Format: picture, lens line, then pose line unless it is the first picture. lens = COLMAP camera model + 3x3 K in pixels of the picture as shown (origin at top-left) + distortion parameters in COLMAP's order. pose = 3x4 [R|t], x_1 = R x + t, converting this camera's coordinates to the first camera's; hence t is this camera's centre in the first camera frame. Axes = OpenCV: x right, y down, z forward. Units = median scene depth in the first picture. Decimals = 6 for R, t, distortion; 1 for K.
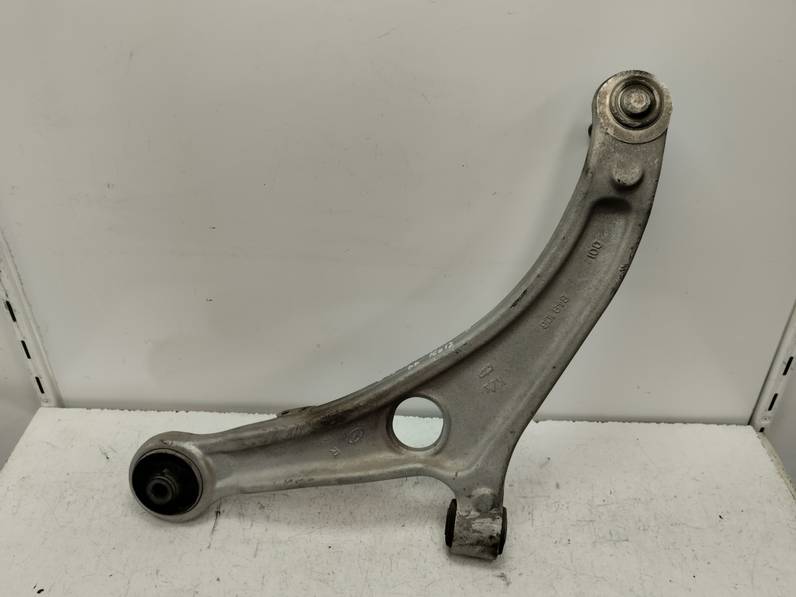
lens RADIAL K [[673.4, 0, 398.0], [0, 673.4, 298.5], [0, 0, 1]] dist [0.078431, -0.085777]
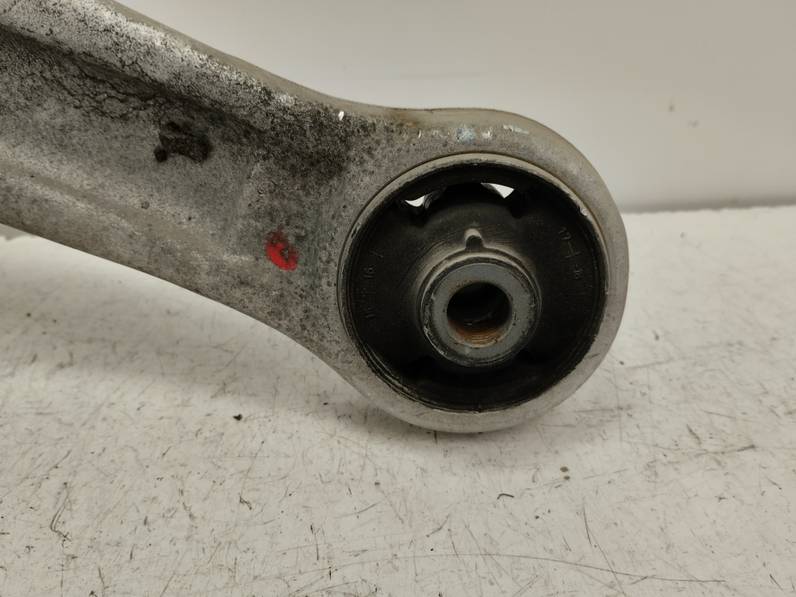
lens RADIAL K [[673.4, 0, 398.0], [0, 673.4, 298.5], [0, 0, 1]] dist [0.078431, -0.085777]
pose [[0.987717, -0.072544, 0.138395, 0.147301], [0.085097, 0.992563, -0.087046, 0.302118], [-0.131051, 0.097754, 0.986544, 0.719875]]
